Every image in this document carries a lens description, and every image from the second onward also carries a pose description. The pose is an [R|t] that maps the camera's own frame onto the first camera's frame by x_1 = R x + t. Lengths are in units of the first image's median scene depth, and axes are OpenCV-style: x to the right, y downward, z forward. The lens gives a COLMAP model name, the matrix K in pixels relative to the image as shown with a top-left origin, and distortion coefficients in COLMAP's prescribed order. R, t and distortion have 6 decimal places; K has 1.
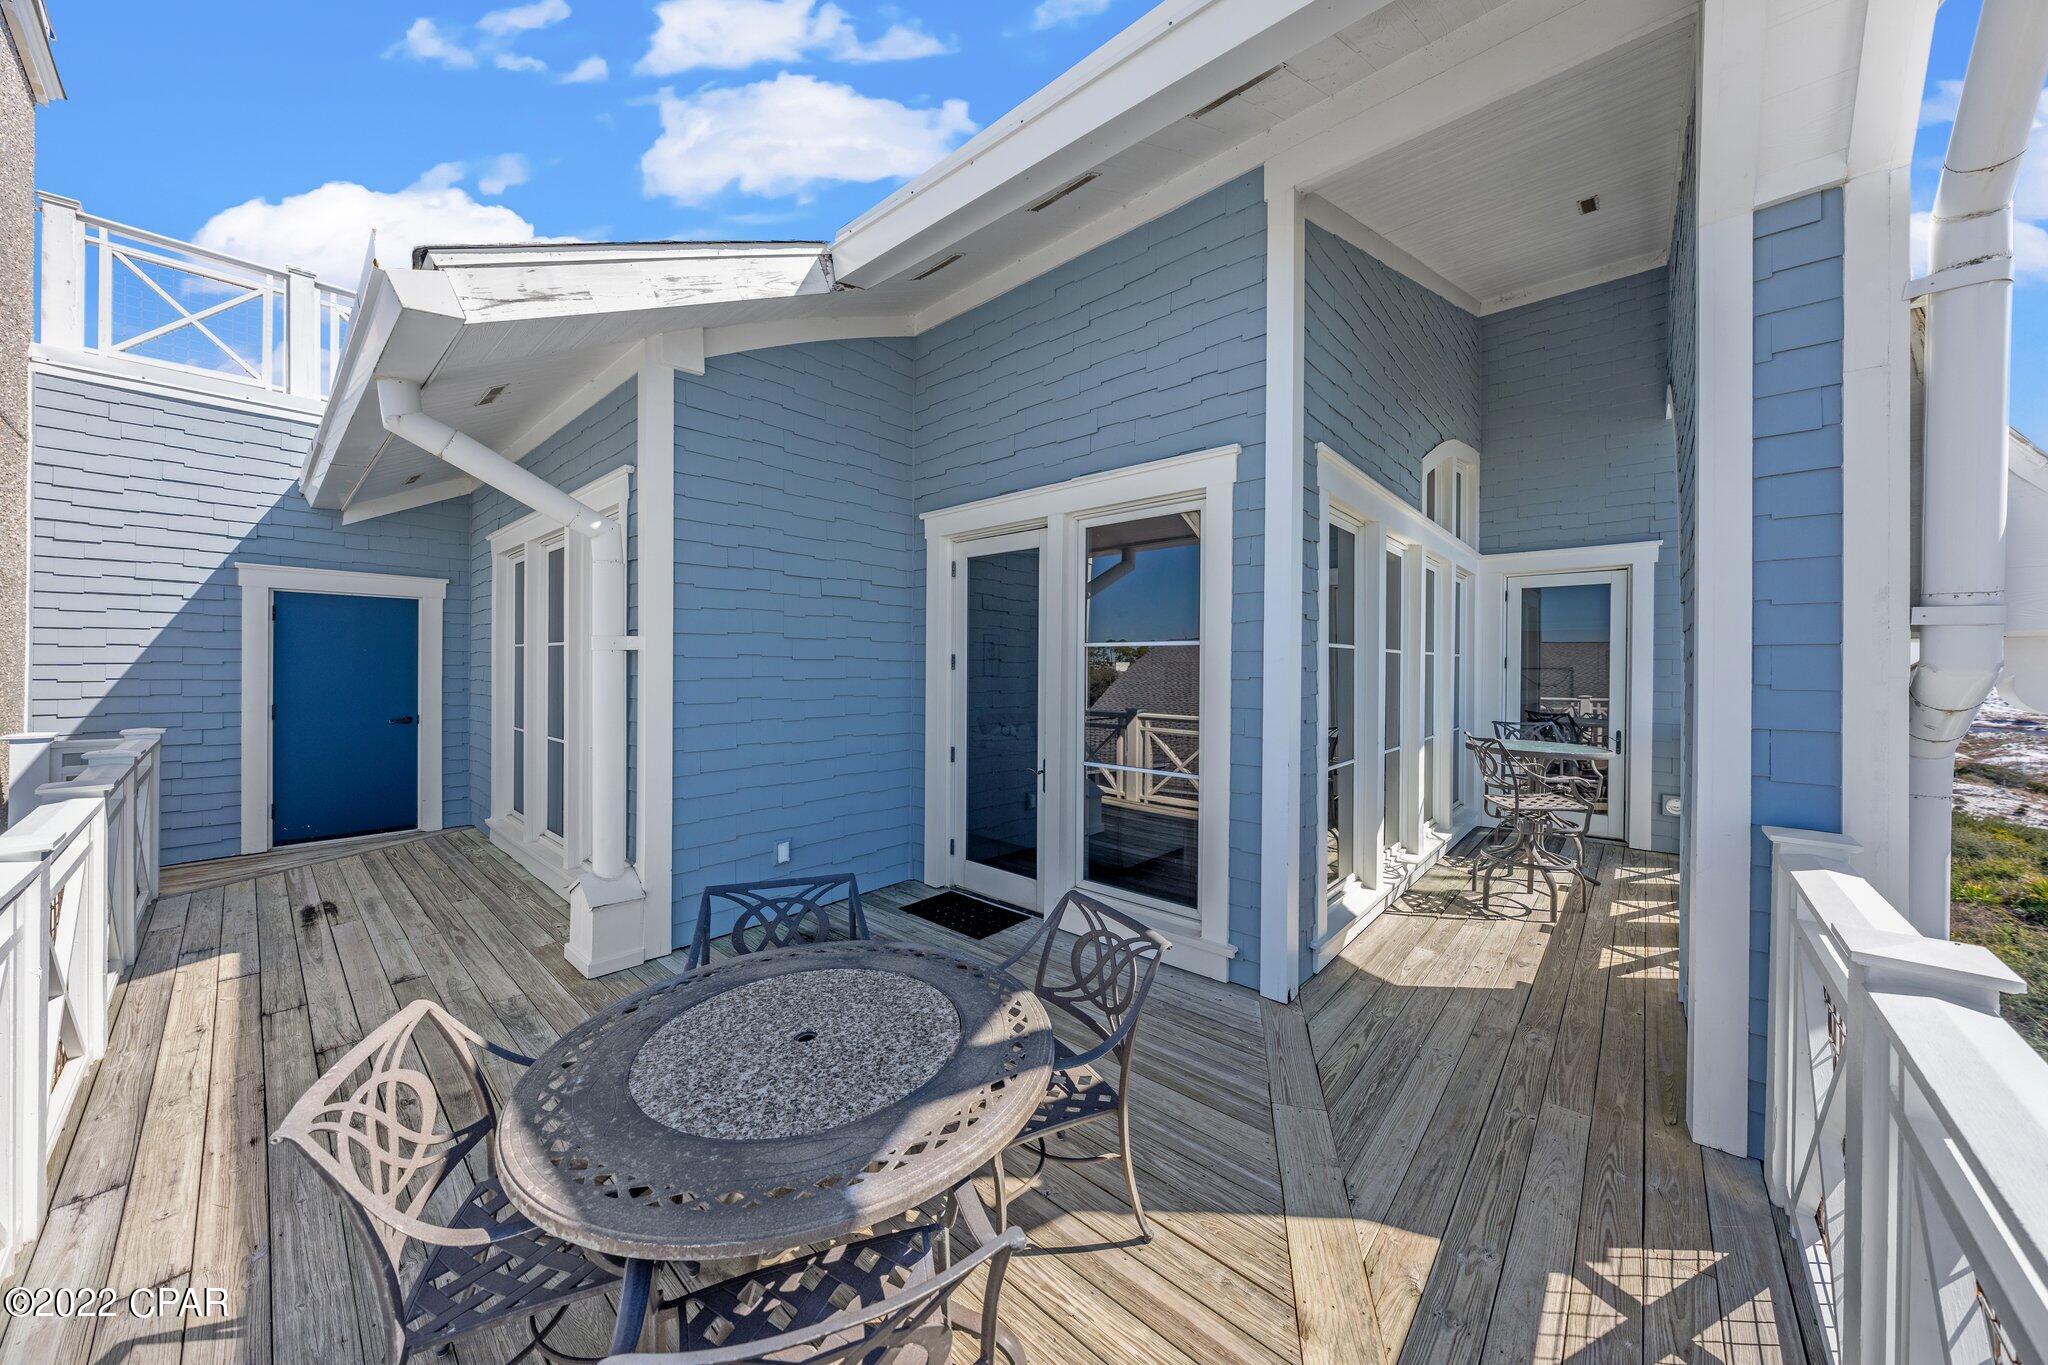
lens RADIAL K [[707.0, 0, 1029.6], [0, 707.0, 660.1], [0, 0, 1]] dist [-0.001191, -0.000011]
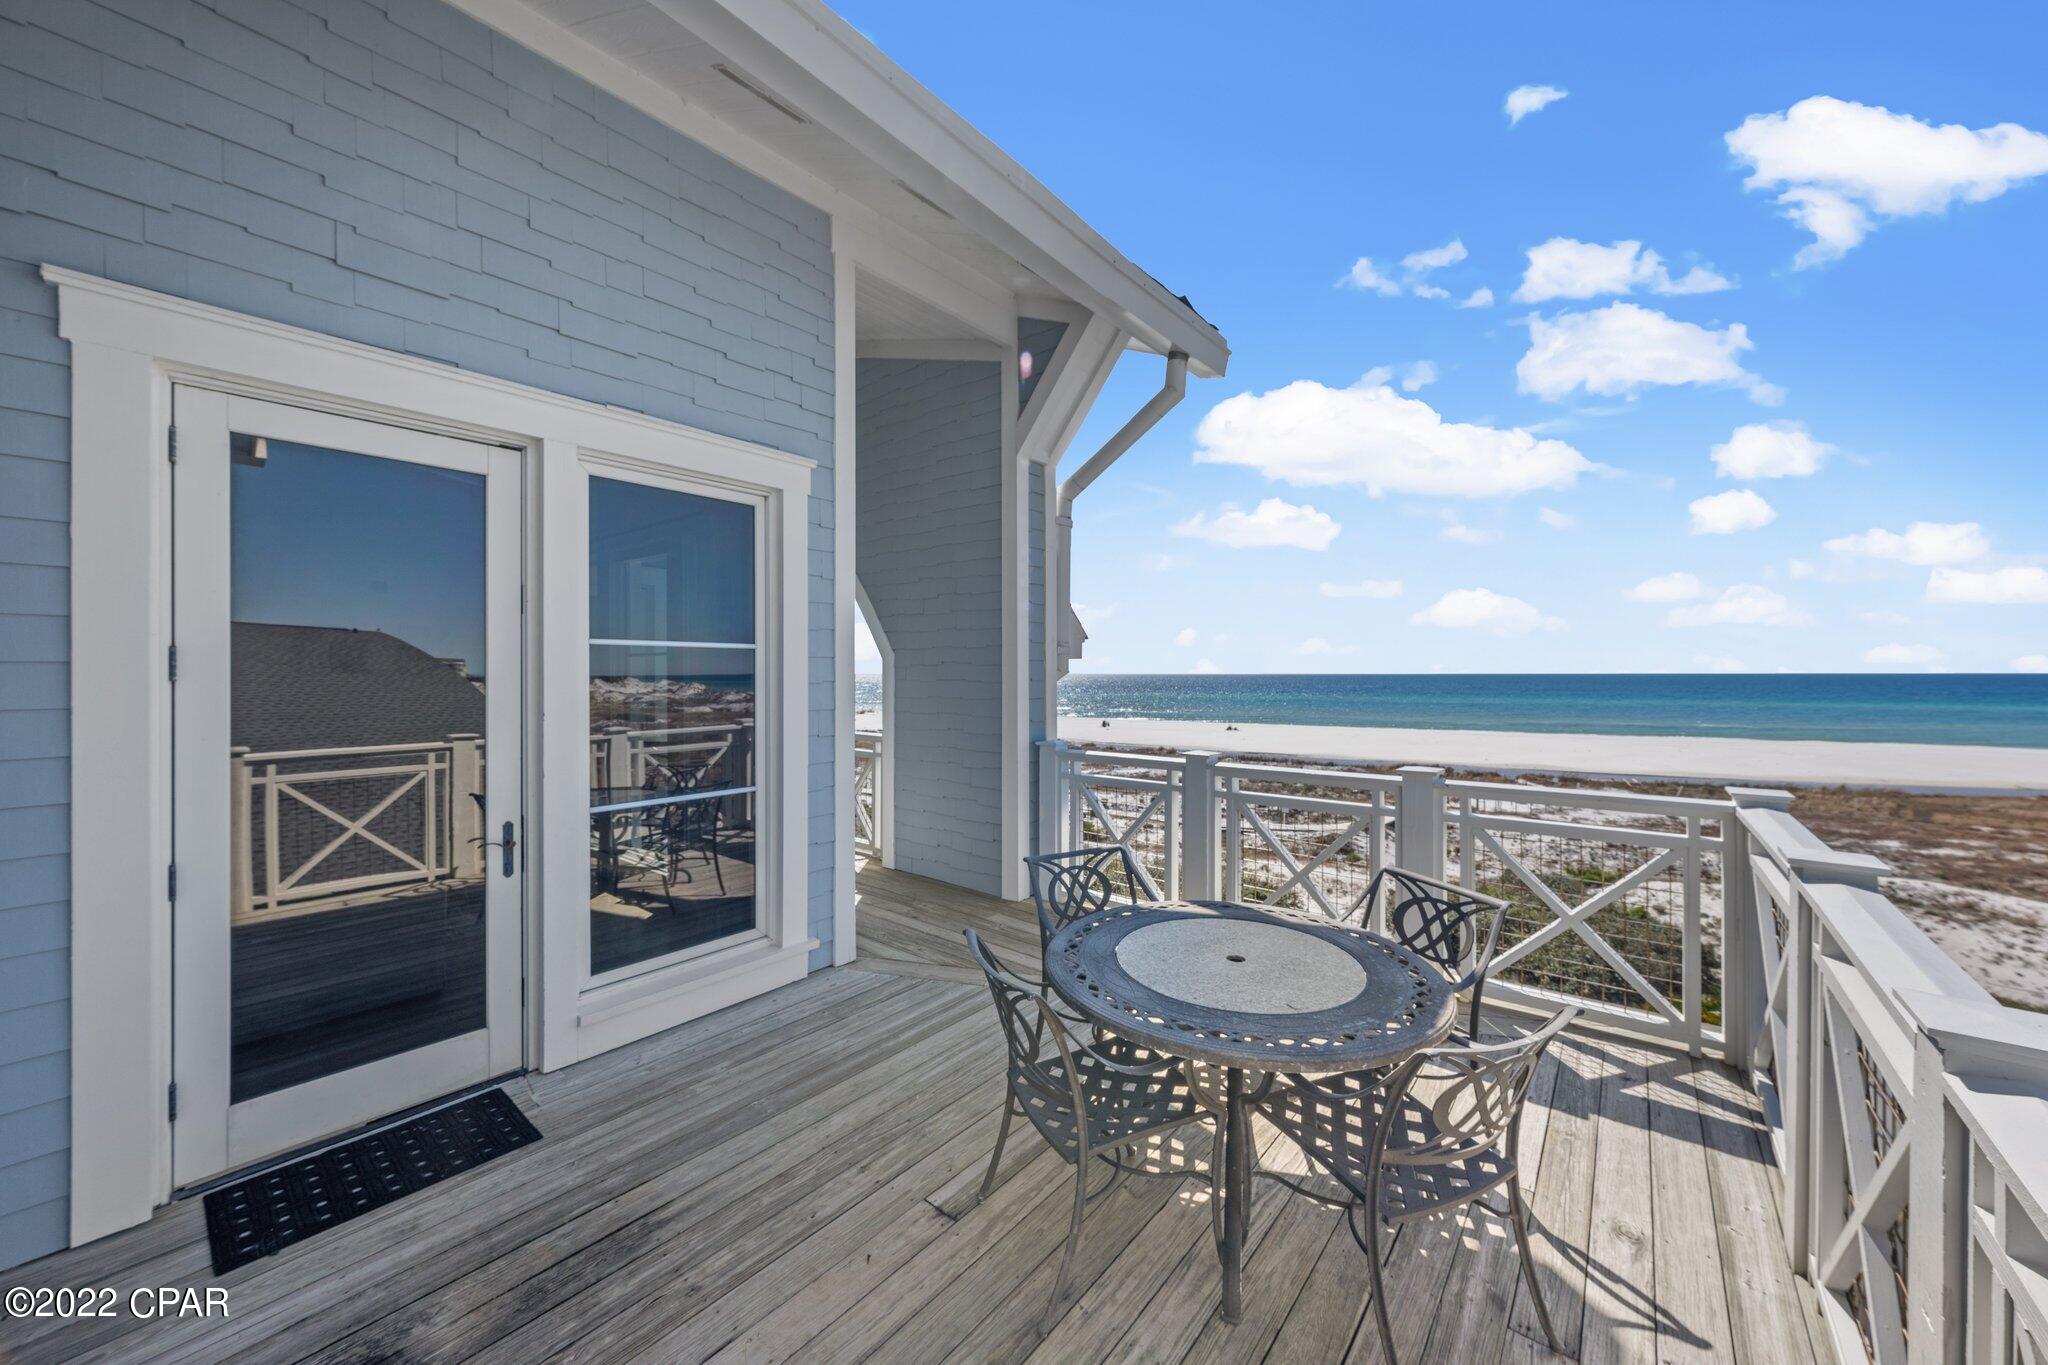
lens RADIAL K [[723.8, 0, 1024.0], [0, 723.8, 682.5], [0, 0, 1]] dist [0.000645, 0.000043]
pose [[-0.034874, -0.011003, 0.999331, -0.893865], [0.004099, 0.999929, 0.011152, 0.016546], [-0.999383, 0.004485, -0.034827, 0.811095]]
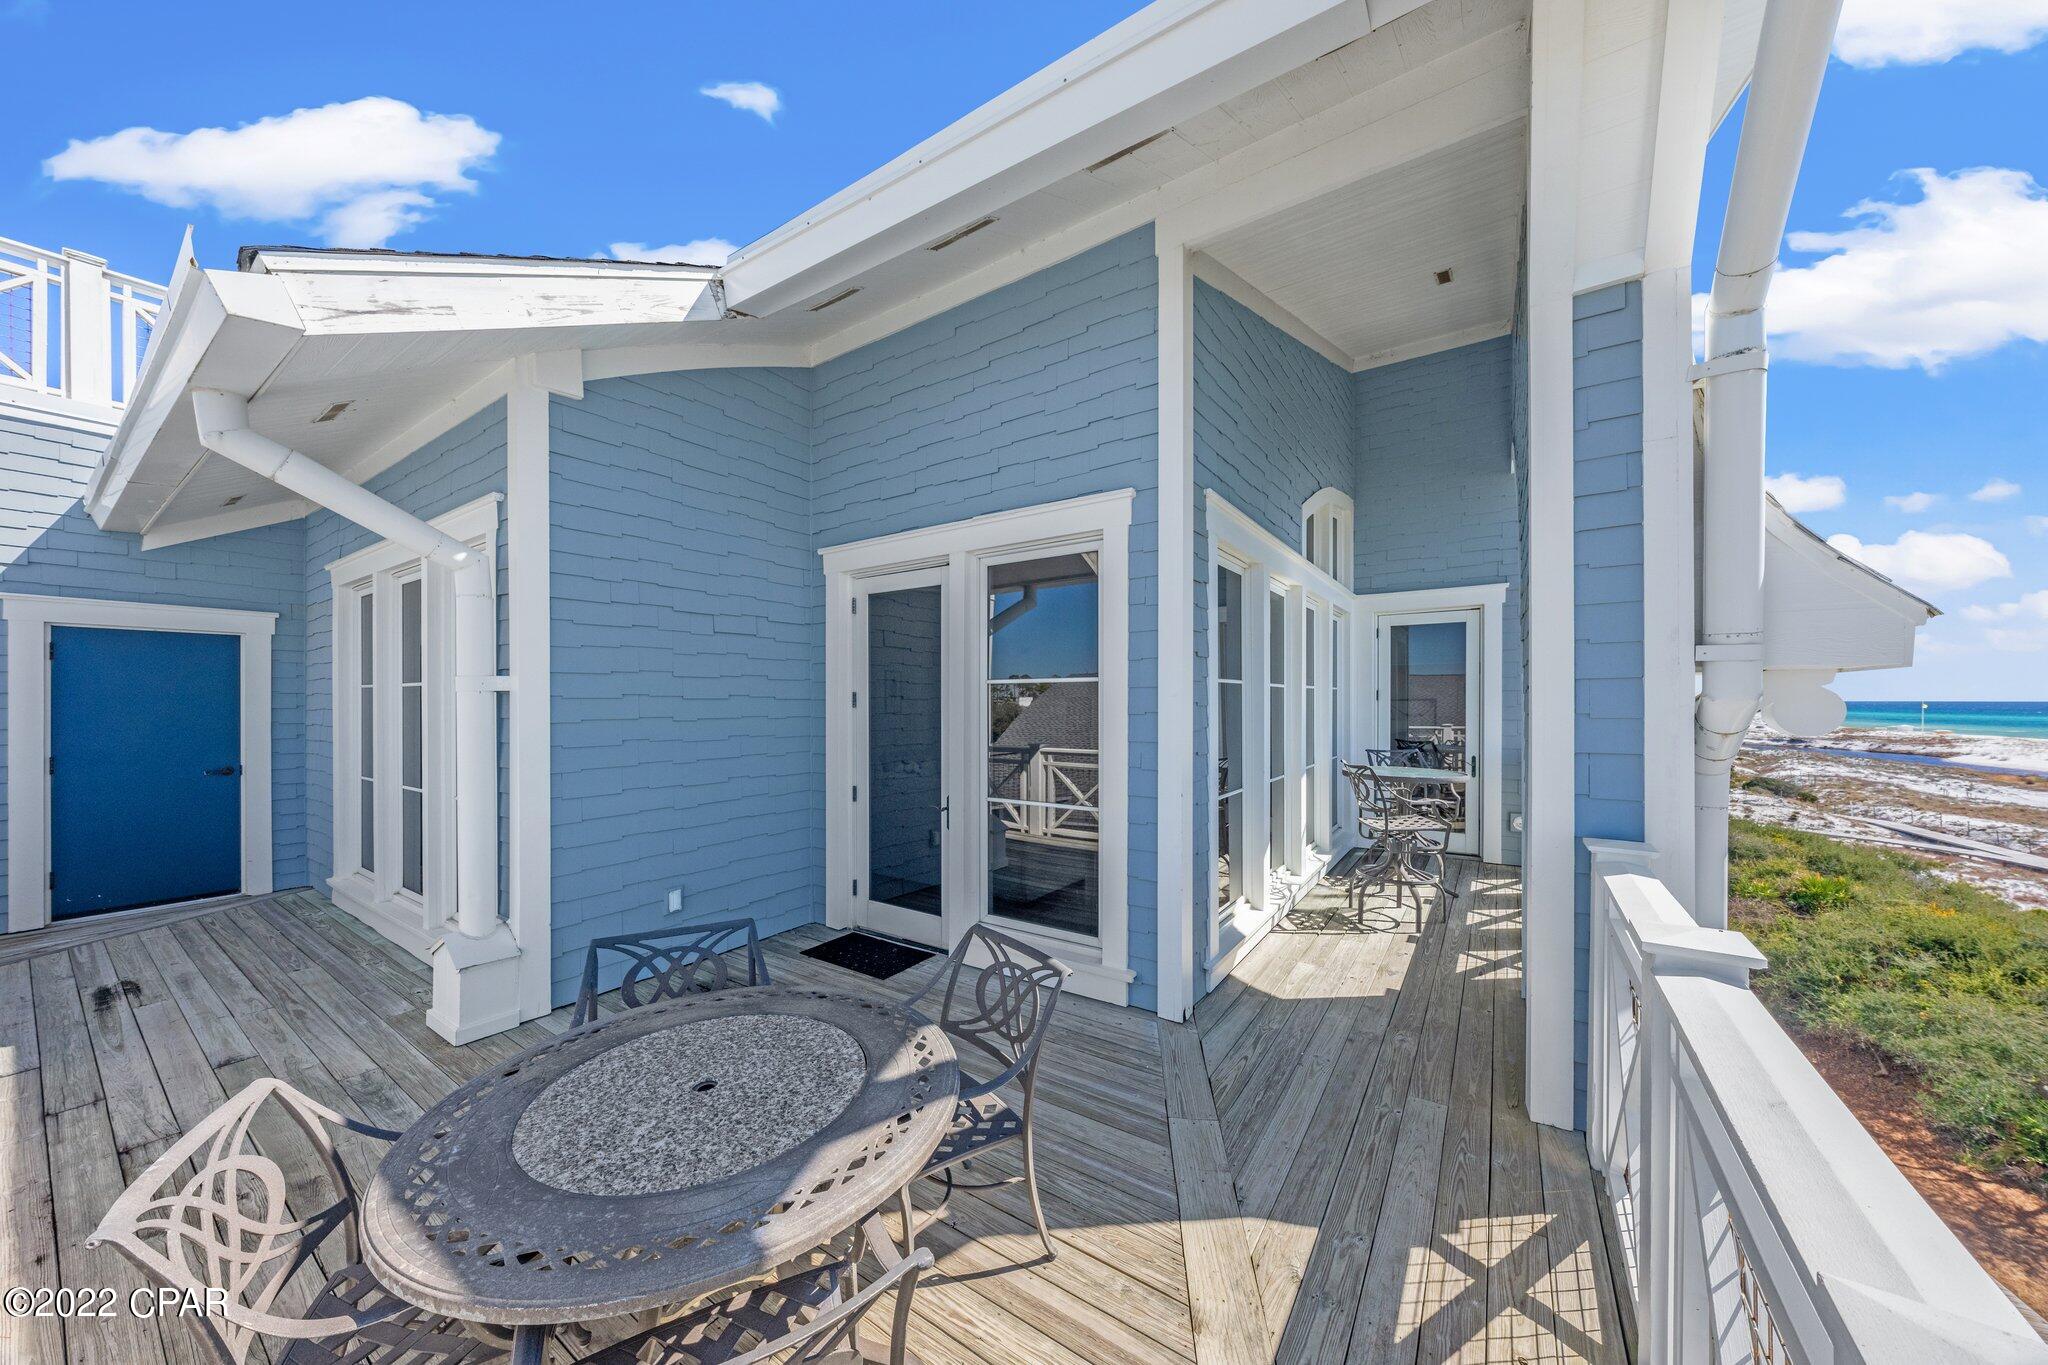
lens RADIAL K [[714.3, 0, 1025.8], [0, 714.3, 691.5], [0, 0, 1]] dist [-0.003347, 0.000233]
pose [[0.991552, -0.008291, 0.129447, 0.000475], [0.008886, 0.999952, -0.004018, -0.003977], [-0.129408, 0.005134, 0.991578, -0.023955]]
